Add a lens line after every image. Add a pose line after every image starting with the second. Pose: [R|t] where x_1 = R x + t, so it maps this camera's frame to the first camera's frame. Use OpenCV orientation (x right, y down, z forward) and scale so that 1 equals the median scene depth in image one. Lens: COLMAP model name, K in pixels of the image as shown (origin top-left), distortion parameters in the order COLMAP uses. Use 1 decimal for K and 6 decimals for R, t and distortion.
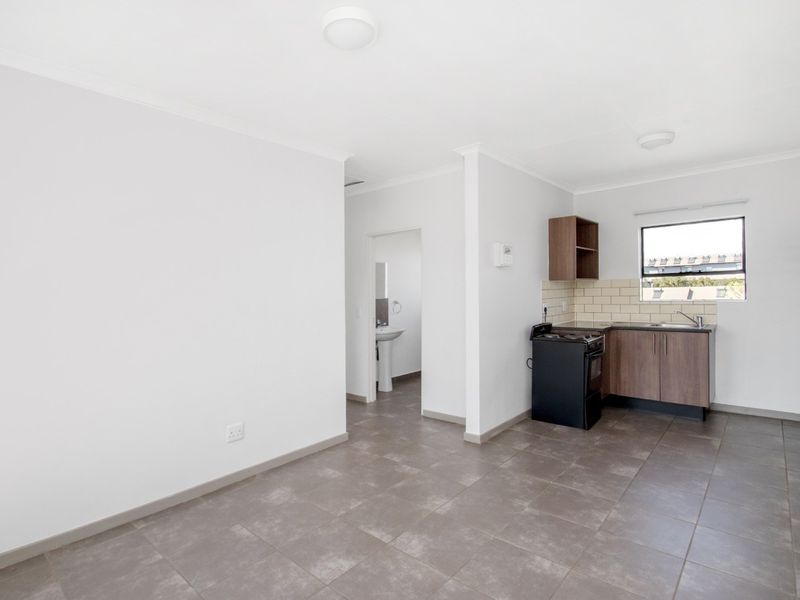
lens RADIAL K [[422.6, 0, 388.2], [0, 422.6, 297.5], [0, 0, 1]] dist [0.014454, -0.010975]
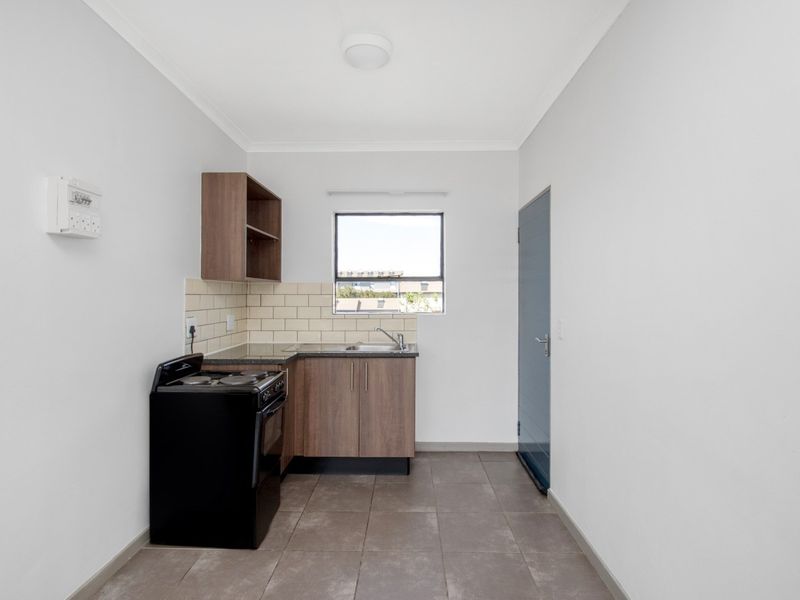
lens RADIAL K [[455.4, 0, 399.2], [0, 455.4, 301.1], [0, 0, 1]] dist [0.018549, 0.002590]
pose [[0.758764, 0.016404, 0.651159, 0.195481], [-0.008708, 0.999849, -0.015041, -0.003033], [-0.651308, 0.005743, 0.758792, 0.381397]]
